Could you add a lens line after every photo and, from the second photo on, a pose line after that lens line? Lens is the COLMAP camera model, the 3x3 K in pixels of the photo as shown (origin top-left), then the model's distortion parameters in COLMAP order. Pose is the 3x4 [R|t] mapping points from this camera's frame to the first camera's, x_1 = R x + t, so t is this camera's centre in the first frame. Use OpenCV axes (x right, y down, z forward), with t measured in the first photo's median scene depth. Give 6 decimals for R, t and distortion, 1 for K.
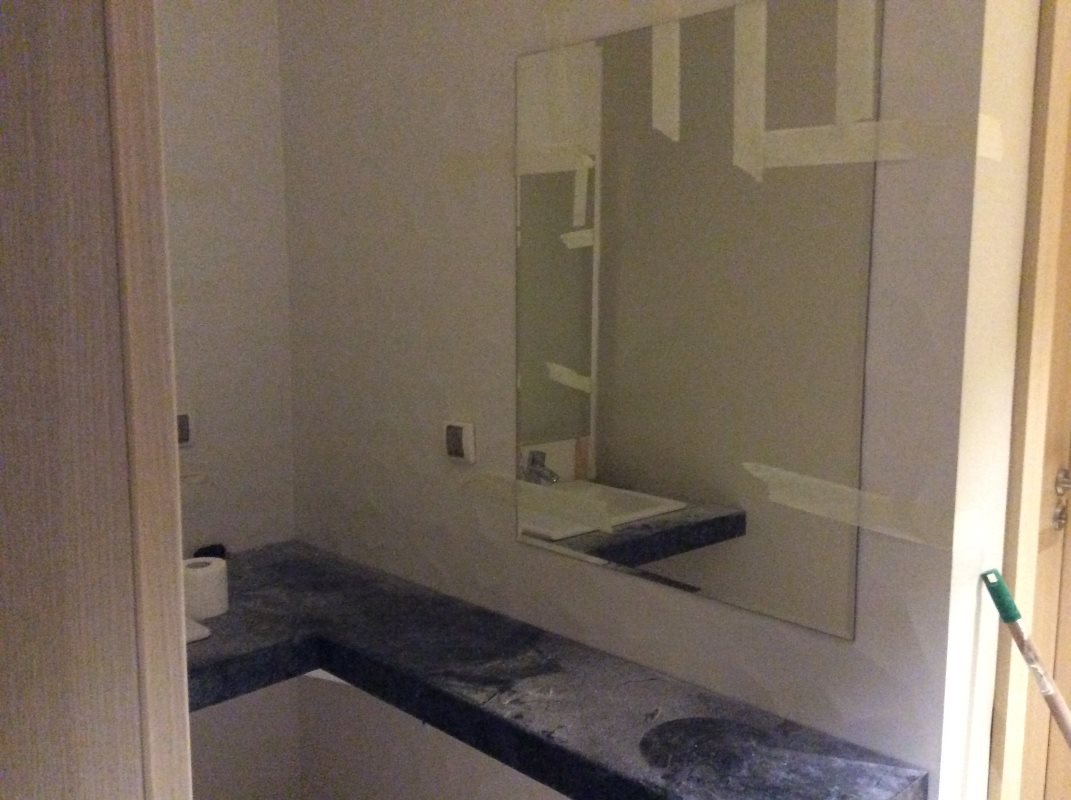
lens RADIAL K [[983.7, 0, 535.5], [0, 983.7, 400.0], [0, 0, 1]] dist [0.400360, -0.948214]
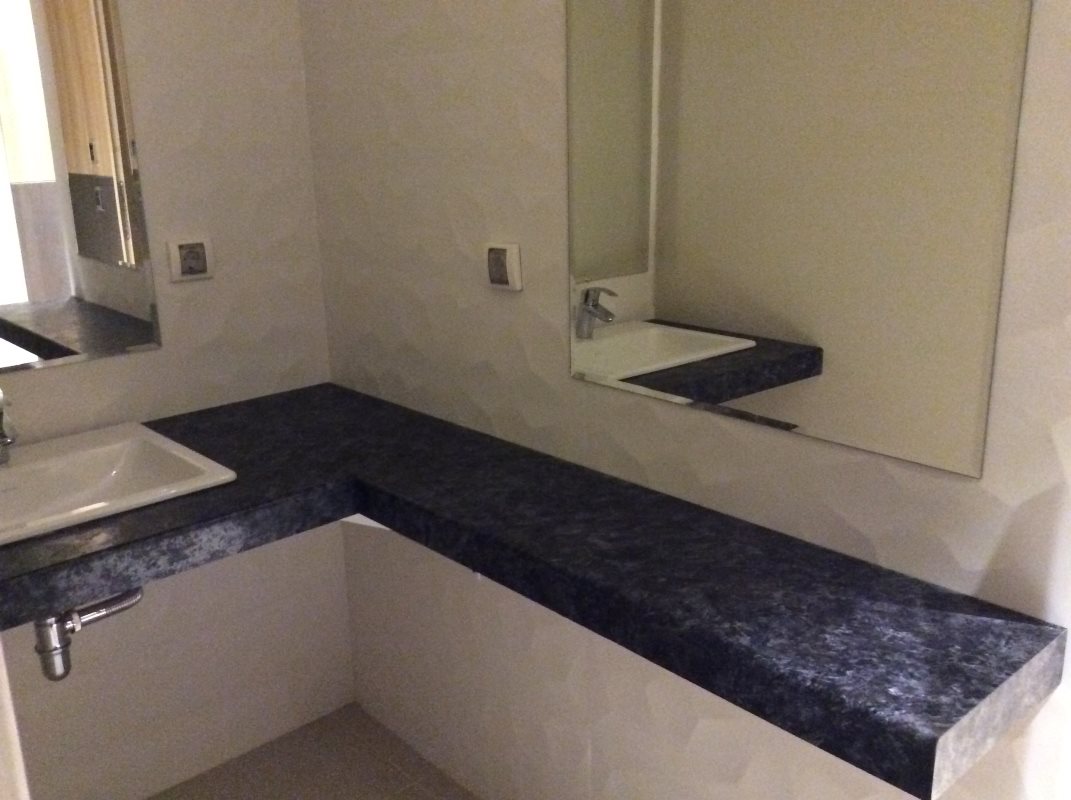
lens RADIAL K [[983.7, 0, 535.5], [0, 983.7, 400.0], [0, 0, 1]] dist [0.400360, -0.948214]
pose [[0.998641, -0.010657, -0.051022, -0.005557], [0.017857, 0.989590, 0.142805, 0.035771], [0.048969, -0.143522, 0.988435, 0.127906]]
